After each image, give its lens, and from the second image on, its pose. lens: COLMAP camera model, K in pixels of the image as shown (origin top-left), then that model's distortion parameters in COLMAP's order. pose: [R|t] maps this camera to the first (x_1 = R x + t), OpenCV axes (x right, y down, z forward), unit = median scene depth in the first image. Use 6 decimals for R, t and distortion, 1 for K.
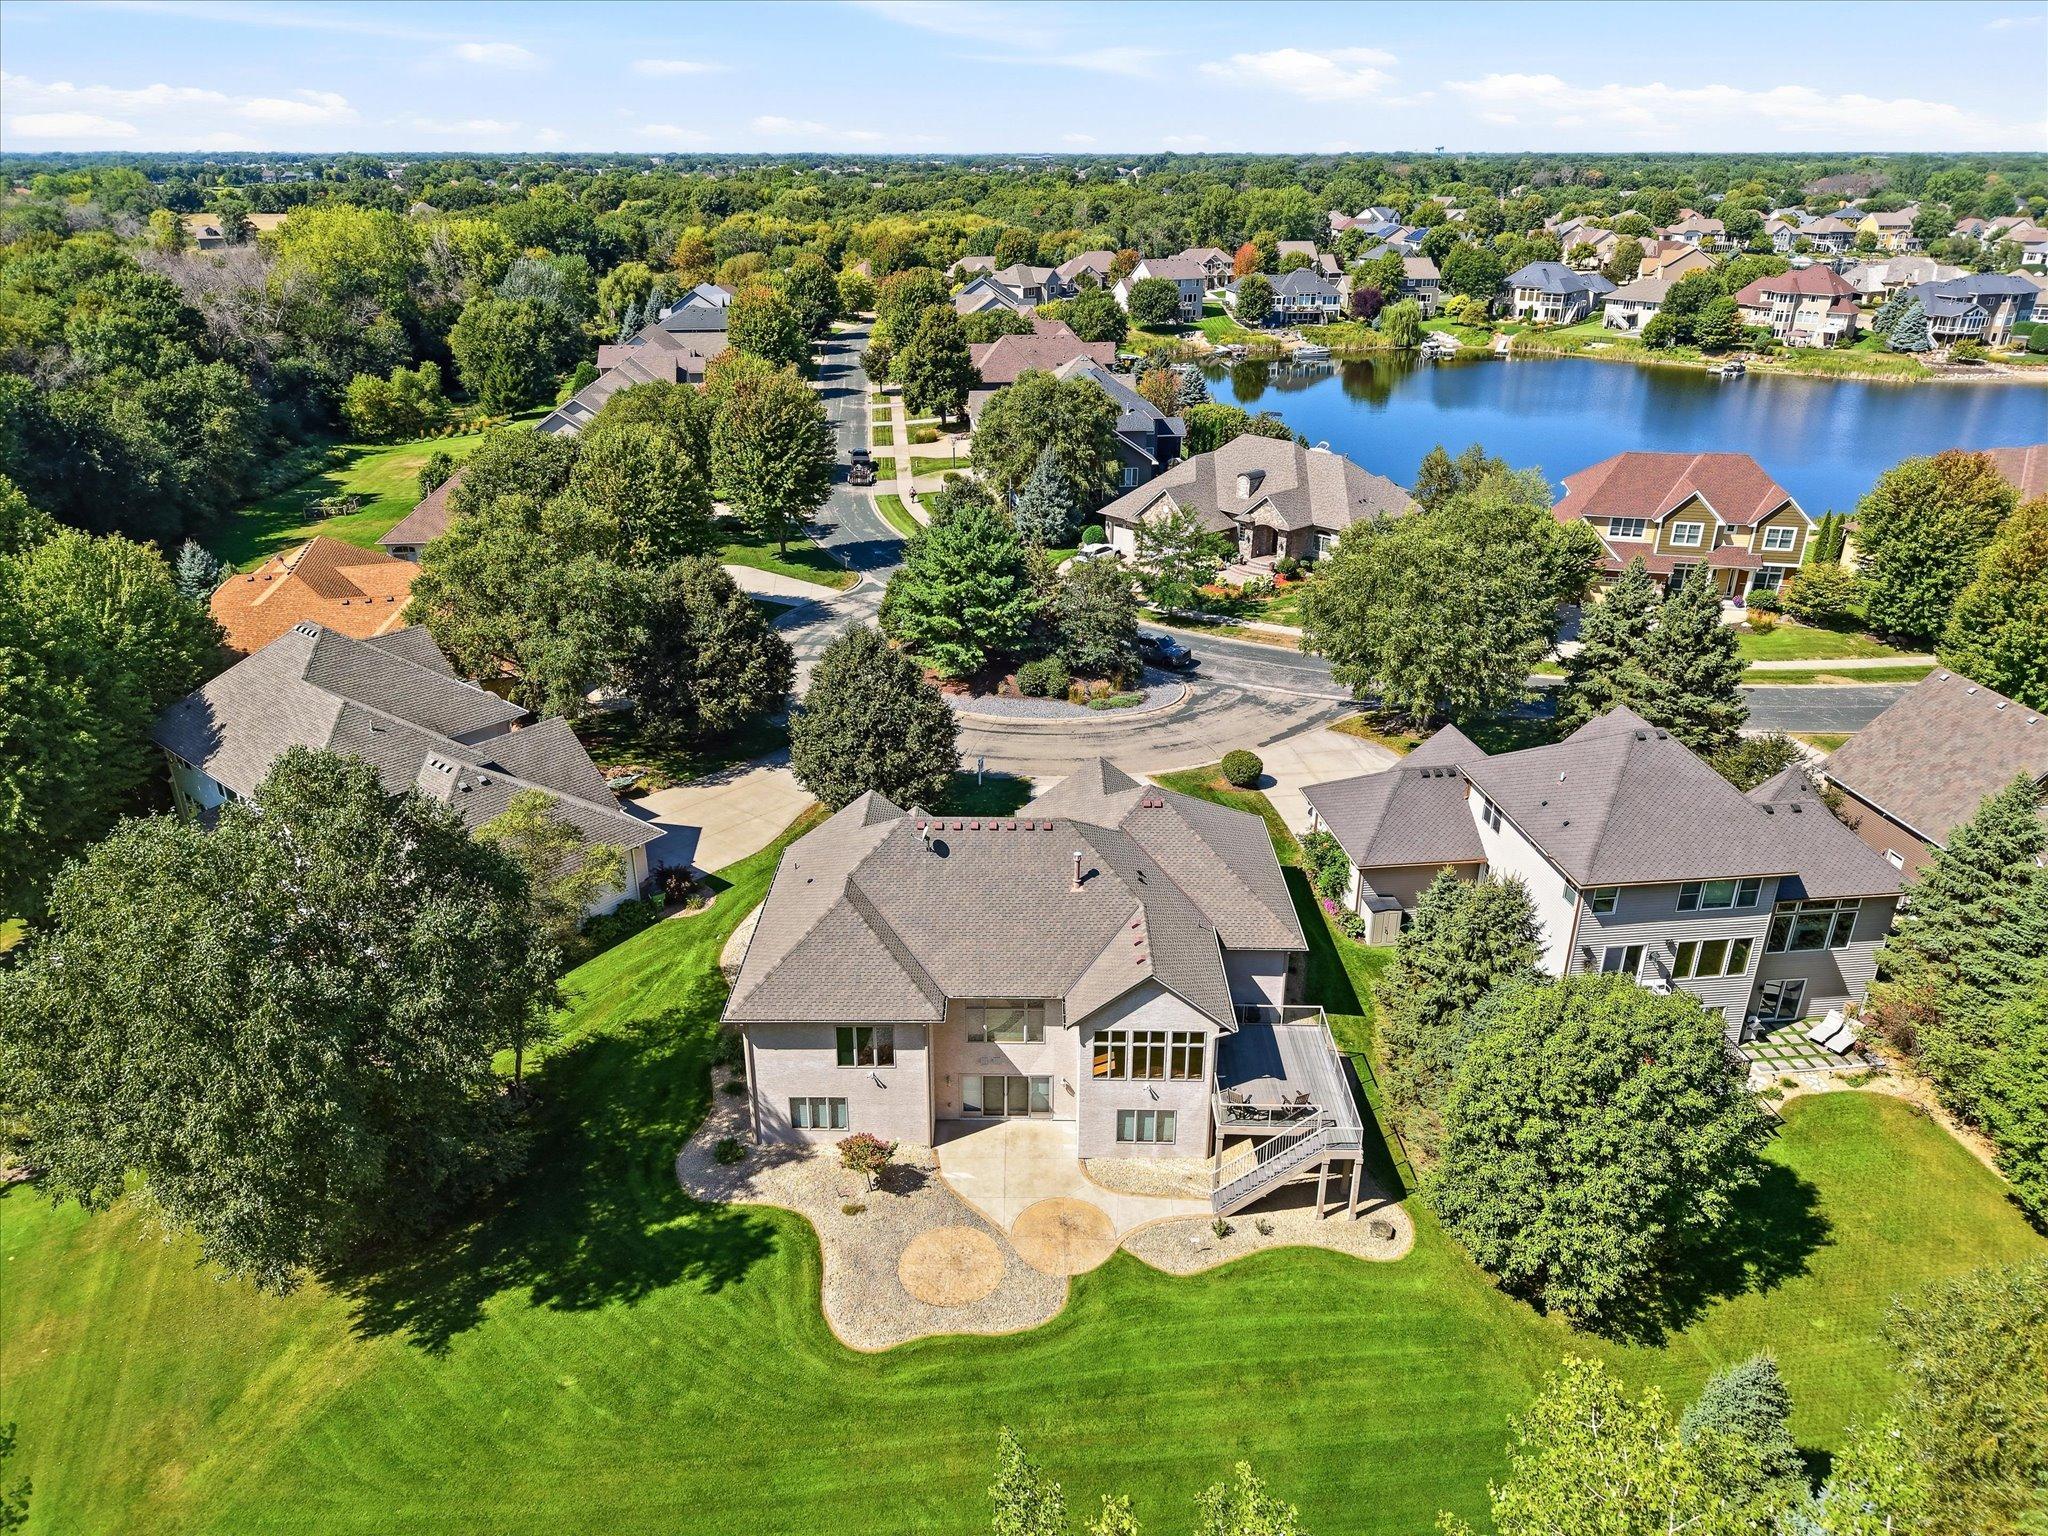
lens RADIAL K [[1363.6, 0, 1032.1], [0, 1363.6, 767.8], [0, 0, 1]] dist [0.037395, -0.050221]
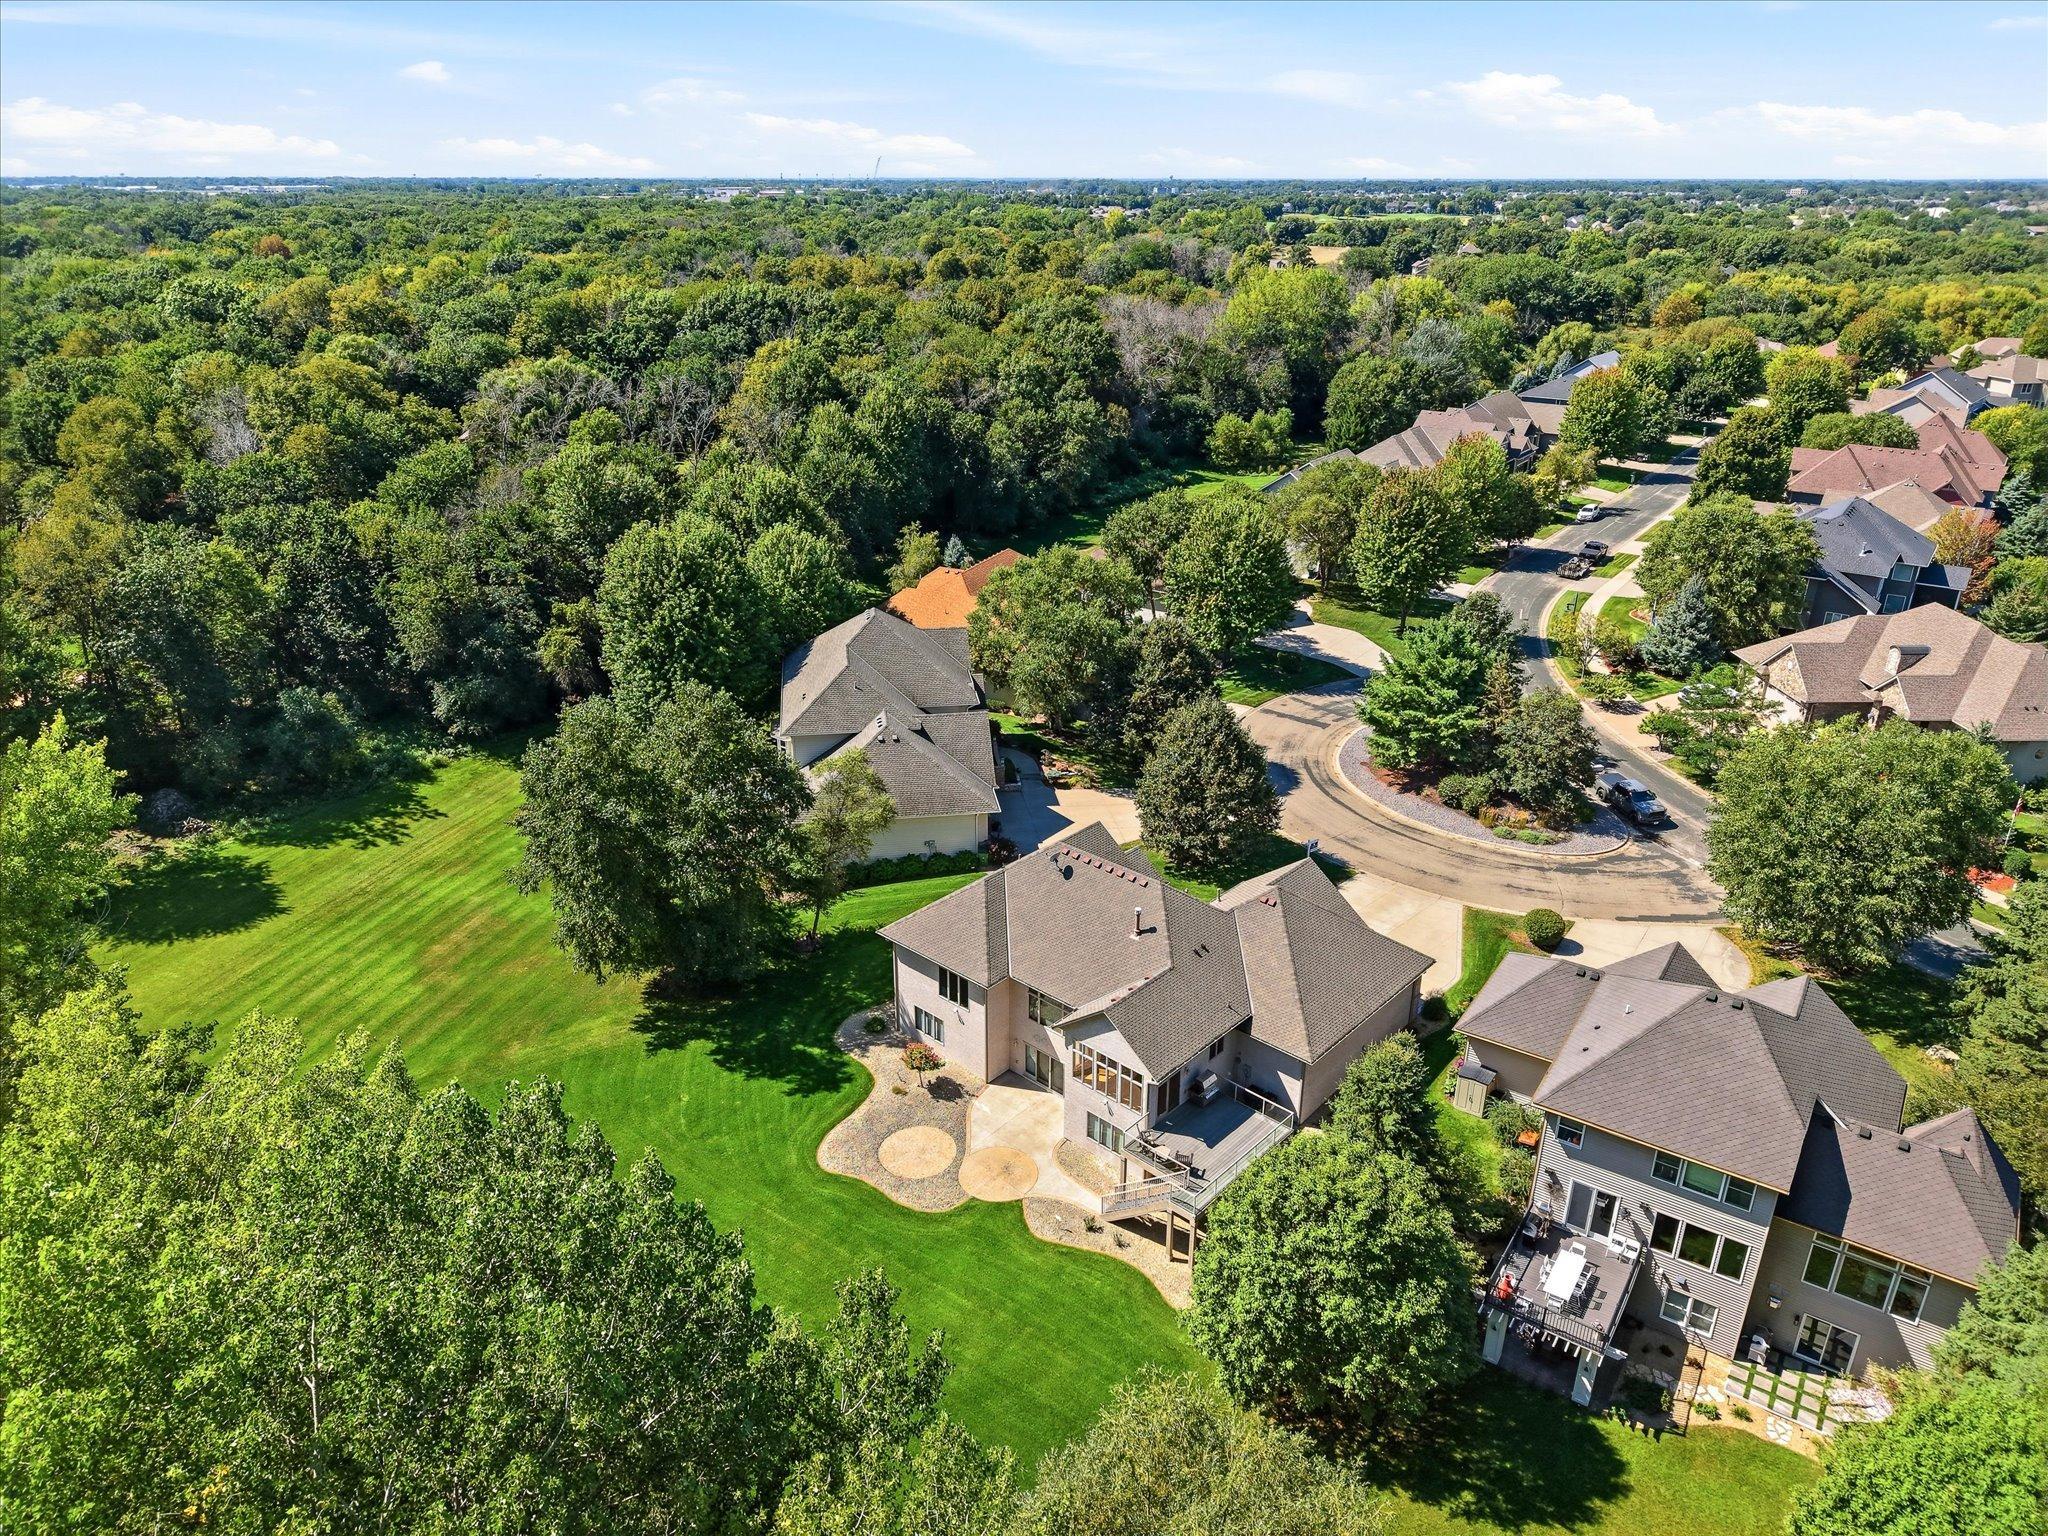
lens RADIAL K [[1363.6, 0, 1030.2], [0, 1363.6, 750.7], [0, 0, 1]] dist [0.037395, -0.050221]
pose [[0.749480, 0.256696, -0.610235, 0.694334], [-0.274057, 0.959379, 0.066971, -0.134361], [0.602638, 0.117046, 0.789385, -0.059451]]
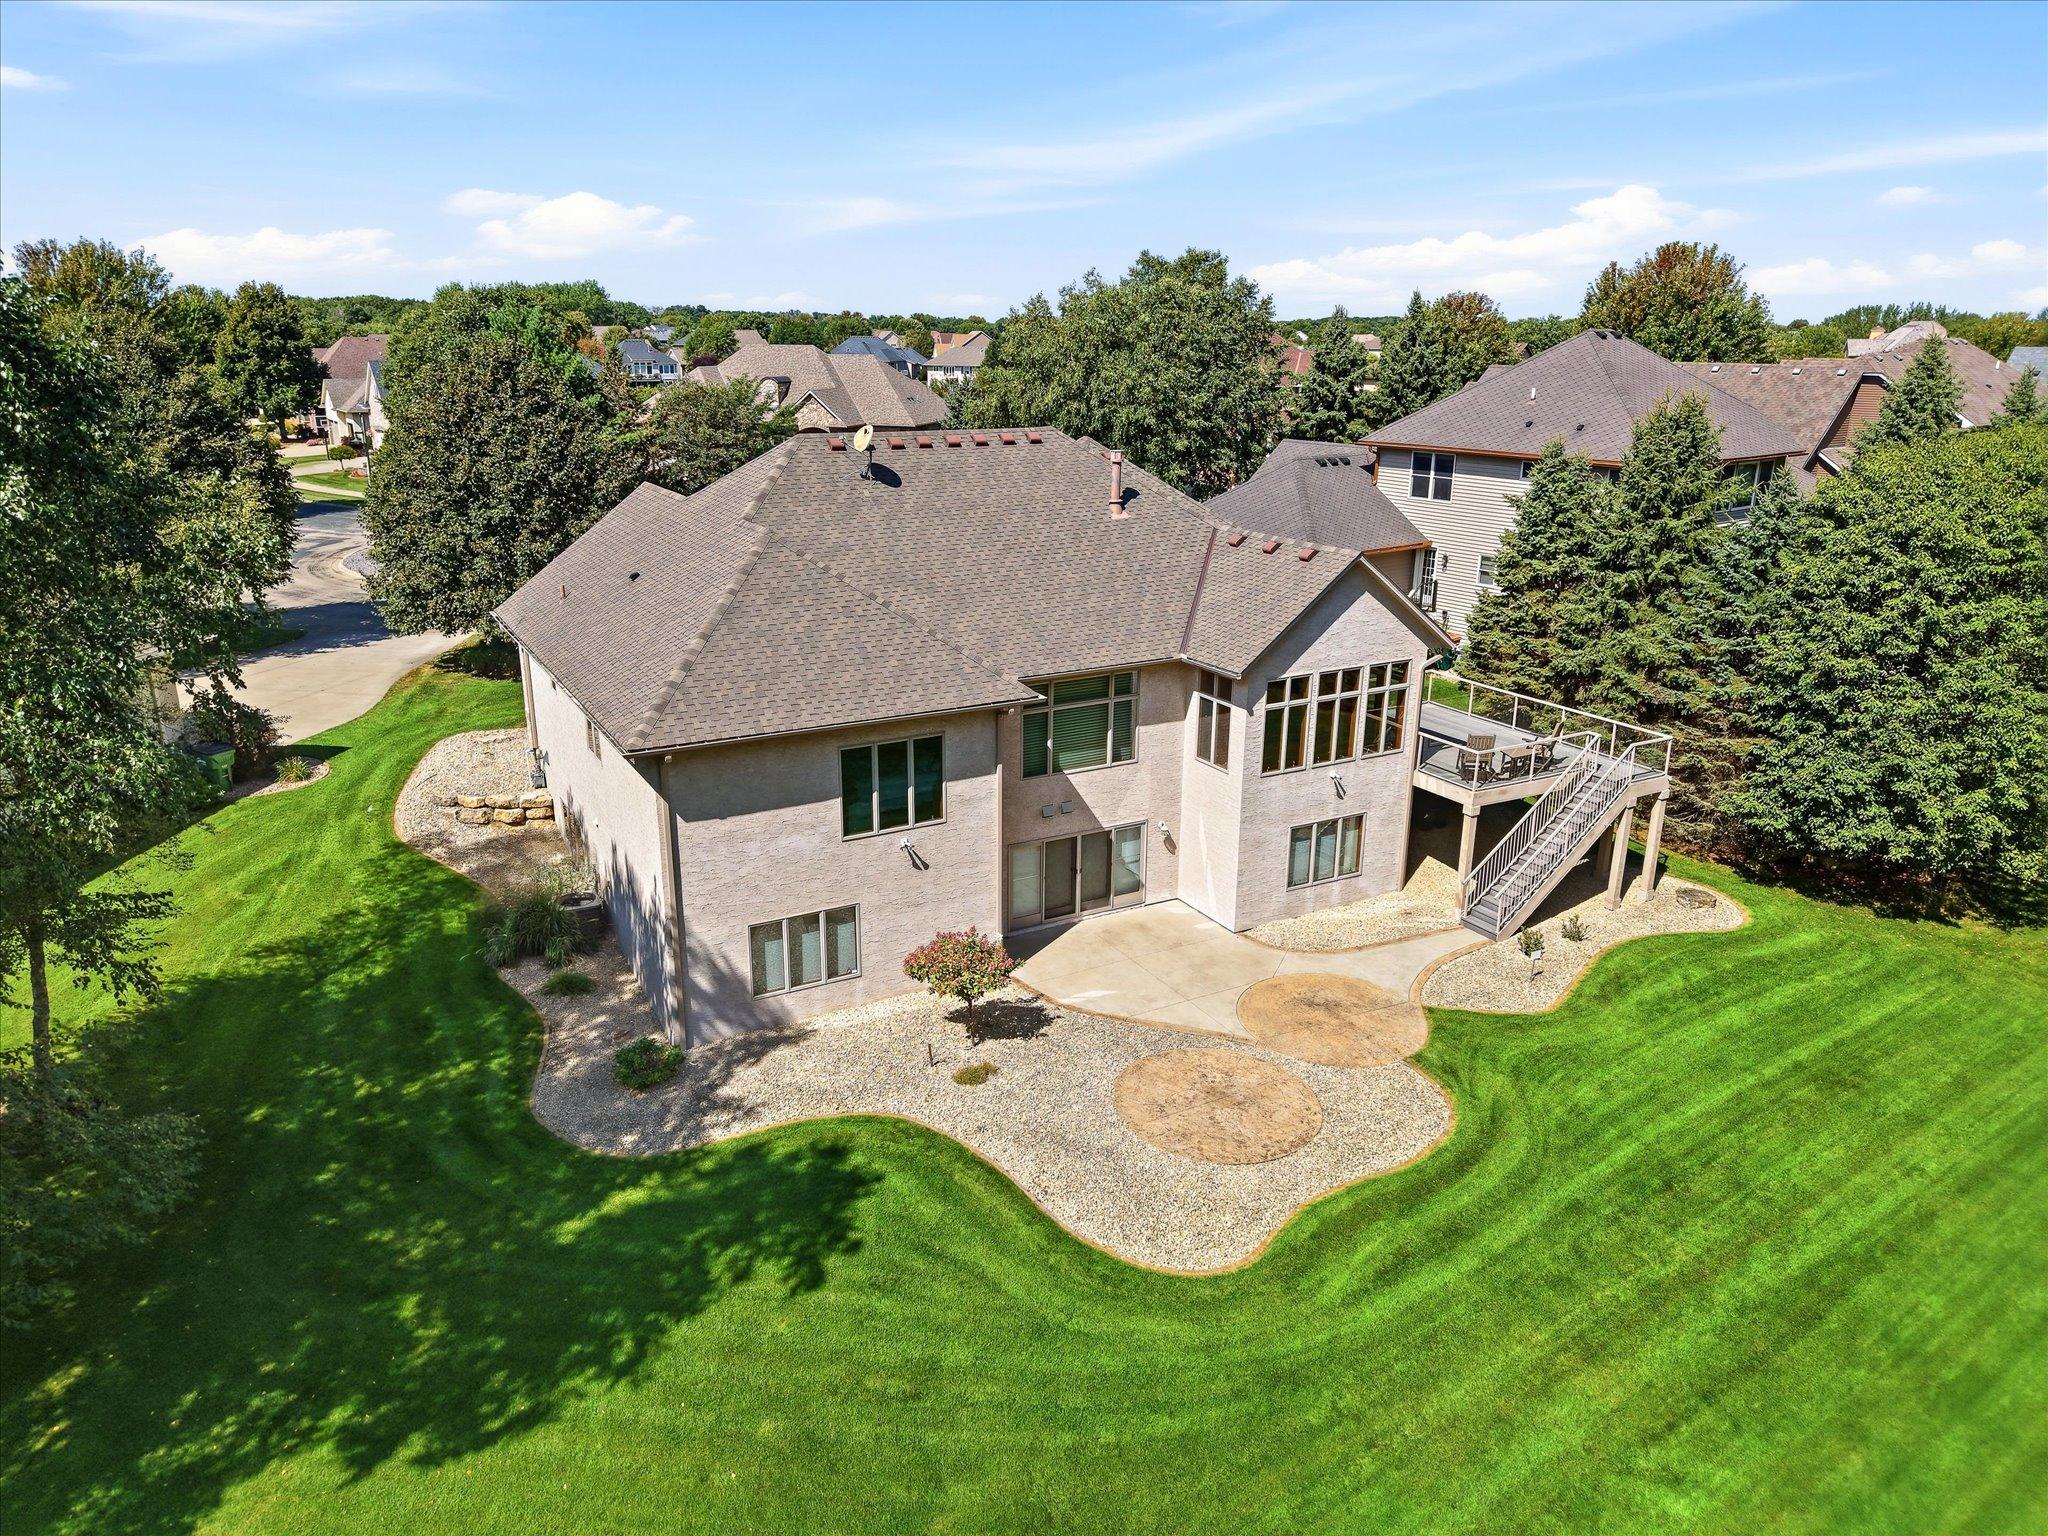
lens RADIAL K [[1363.6, 0, 1026.2], [0, 1363.6, 761.0], [0, 0, 1]] dist [0.037395, -0.050221]
pose [[0.874246, -0.144670, 0.463427, -0.310118], [0.193947, 0.979163, -0.060206, 0.231876], [-0.445060, 0.142515, 0.884088, 0.509110]]
